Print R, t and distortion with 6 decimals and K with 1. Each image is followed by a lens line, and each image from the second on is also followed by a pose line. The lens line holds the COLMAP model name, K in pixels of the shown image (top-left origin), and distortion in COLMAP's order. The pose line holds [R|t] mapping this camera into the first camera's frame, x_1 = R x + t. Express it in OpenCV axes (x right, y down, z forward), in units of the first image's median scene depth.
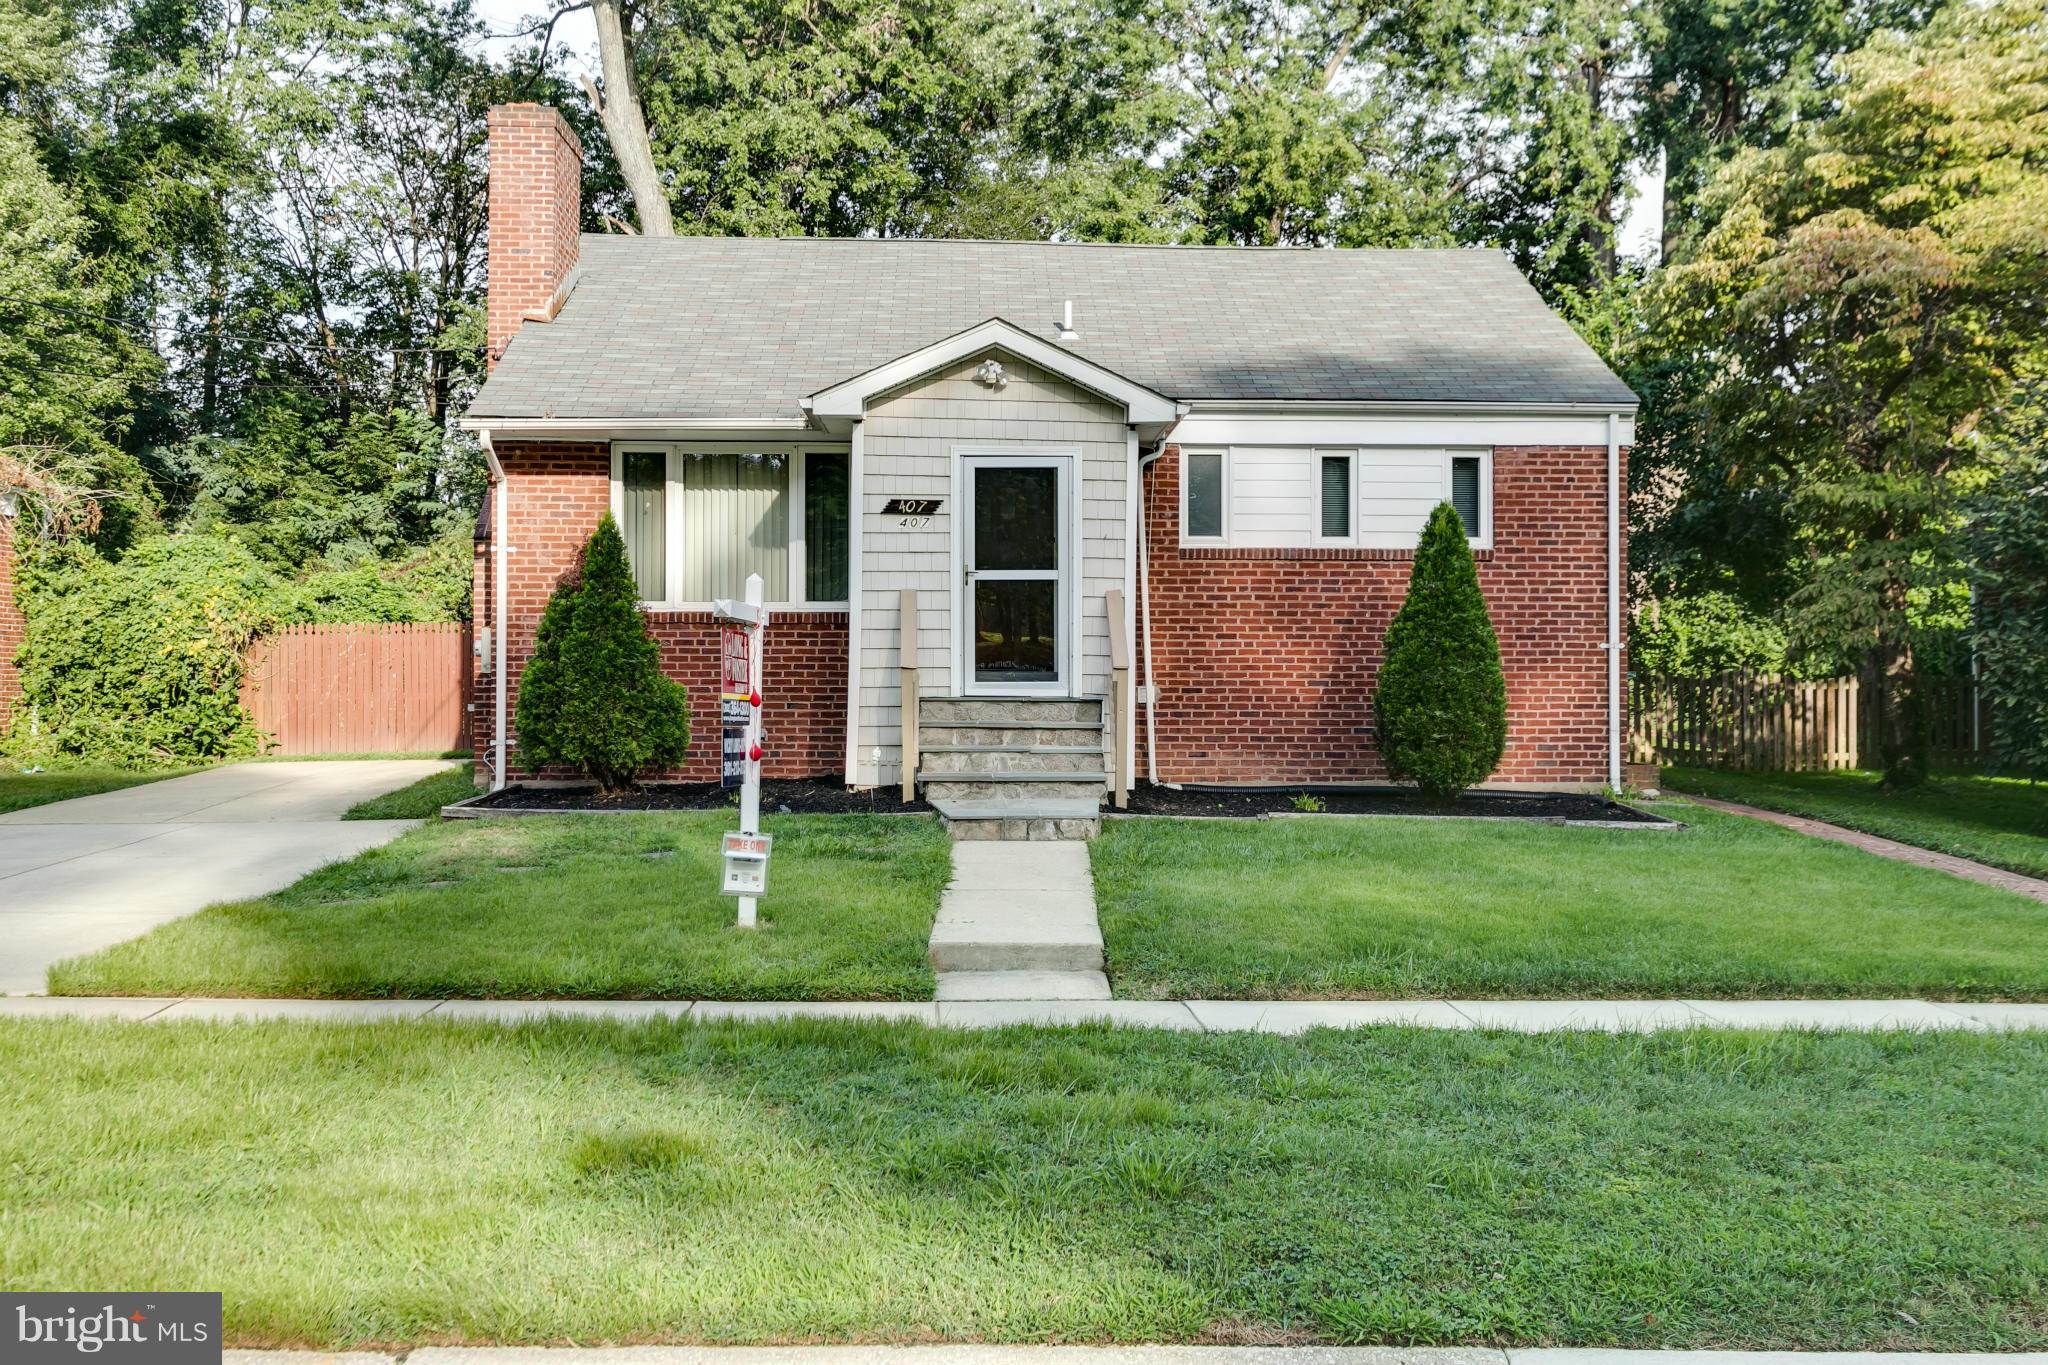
lens RADIAL K [[1809.9, 0, 1024.0], [0, 1809.9, 682.5], [0, 0, 1]] dist [-0.008113, 0.000036]
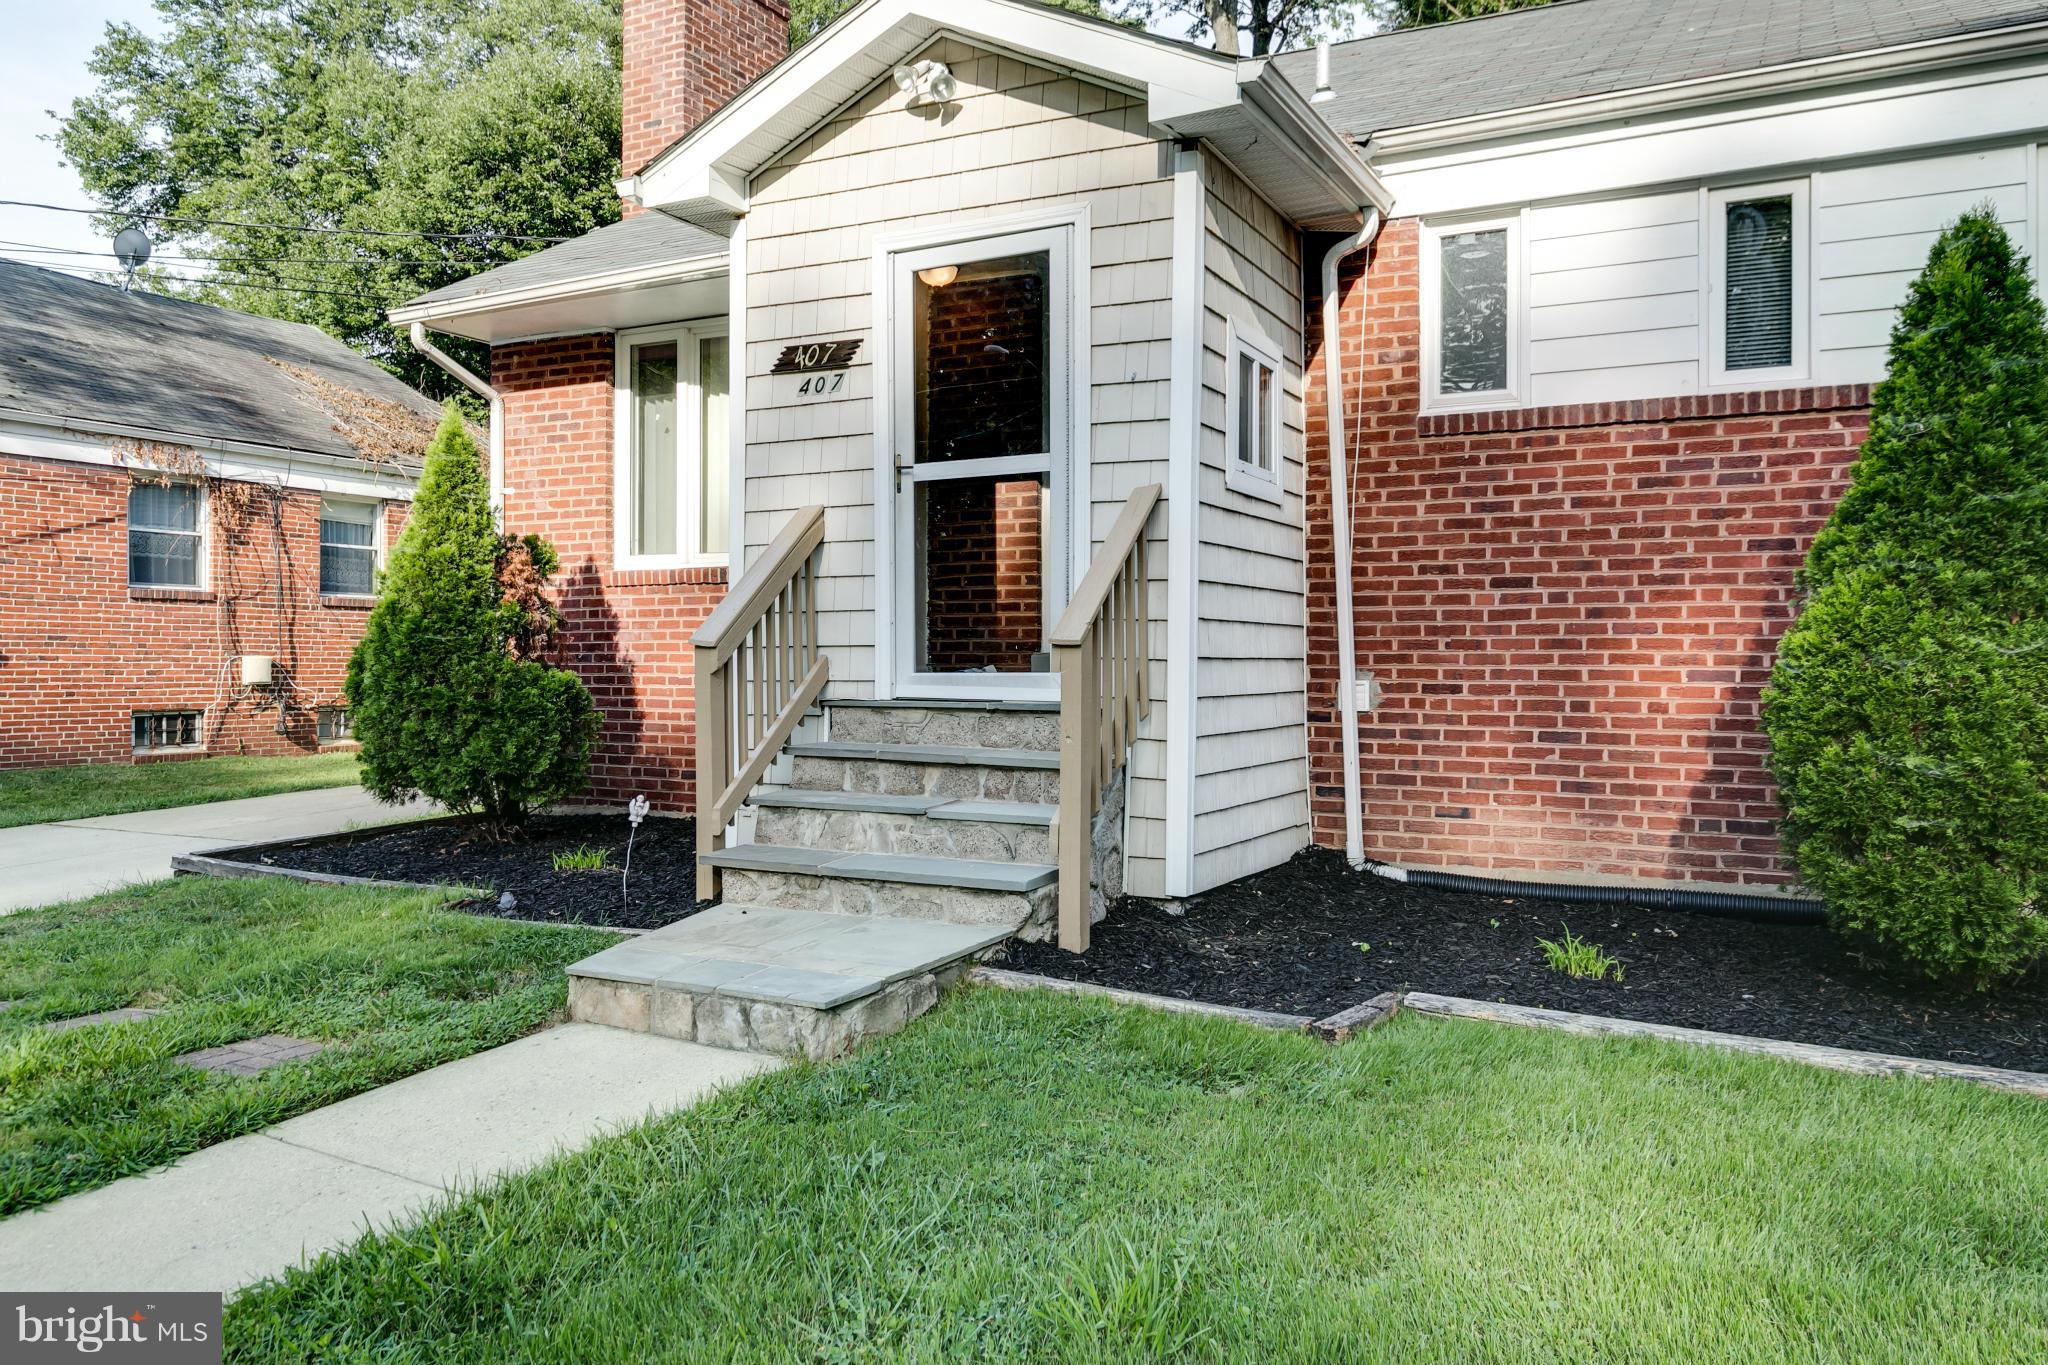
lens RADIAL K [[1442.5, 0, 1024.0], [0, 1442.5, 682.5], [0, 0, 1]] dist [-0.009186, -0.001990]
pose [[0.875647, 0.006768, -0.482904, 0.187545], [-0.000857, 0.999922, 0.012461, -0.002459], [0.482951, -0.010497, 0.875584, 0.579465]]
